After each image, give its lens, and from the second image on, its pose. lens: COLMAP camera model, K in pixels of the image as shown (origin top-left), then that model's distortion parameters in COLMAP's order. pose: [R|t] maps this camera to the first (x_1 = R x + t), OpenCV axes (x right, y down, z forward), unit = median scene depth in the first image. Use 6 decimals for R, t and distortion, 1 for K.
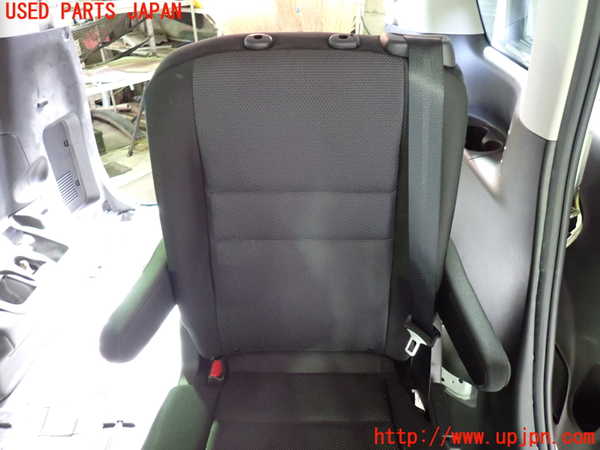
lens RADIAL K [[447.3, 0, 300.0], [0, 447.3, 225.0], [0, 0, 1]] dist [0.000580, 0.000947]
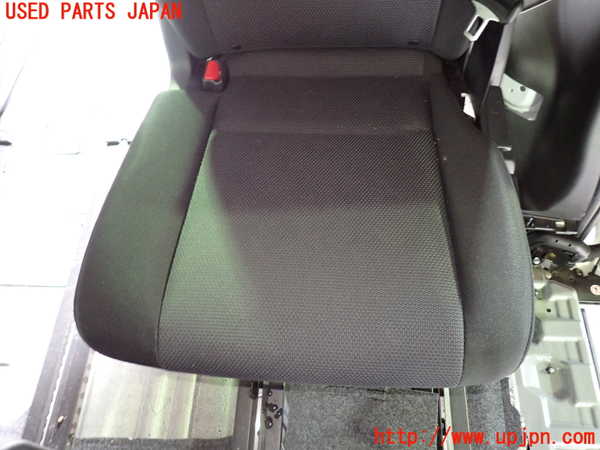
lens RADIAL K [[447.3, 0, 300.0], [0, 447.3, 225.0], [0, 0, 1]] dist [0.000580, 0.000947]
pose [[0.997774, 0.013057, -0.065395, 0.014866], [0.023840, 0.845999, 0.532651, 0.088762], [0.062279, -0.533024, 0.843805, 0.129431]]
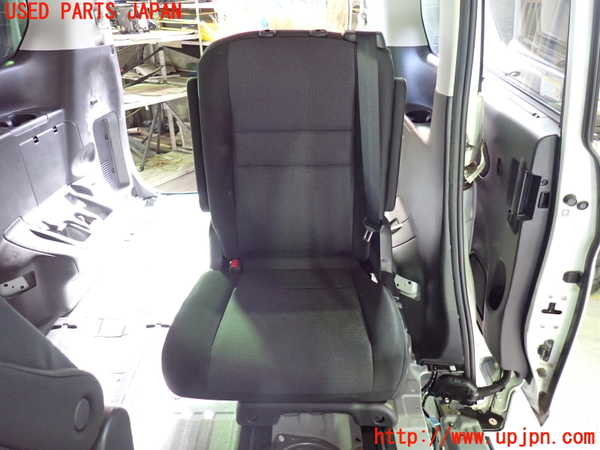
lens RADIAL K [[447.3, 0, 300.0], [0, 447.3, 225.0], [0, 0, 1]] dist [0.000580, 0.000947]
pose [[0.999973, -0.000968, 0.007332, 0.007606], [0.001536, 0.996965, -0.077834, 0.204252], [-0.007234, 0.077843, 0.996939, -0.288174]]
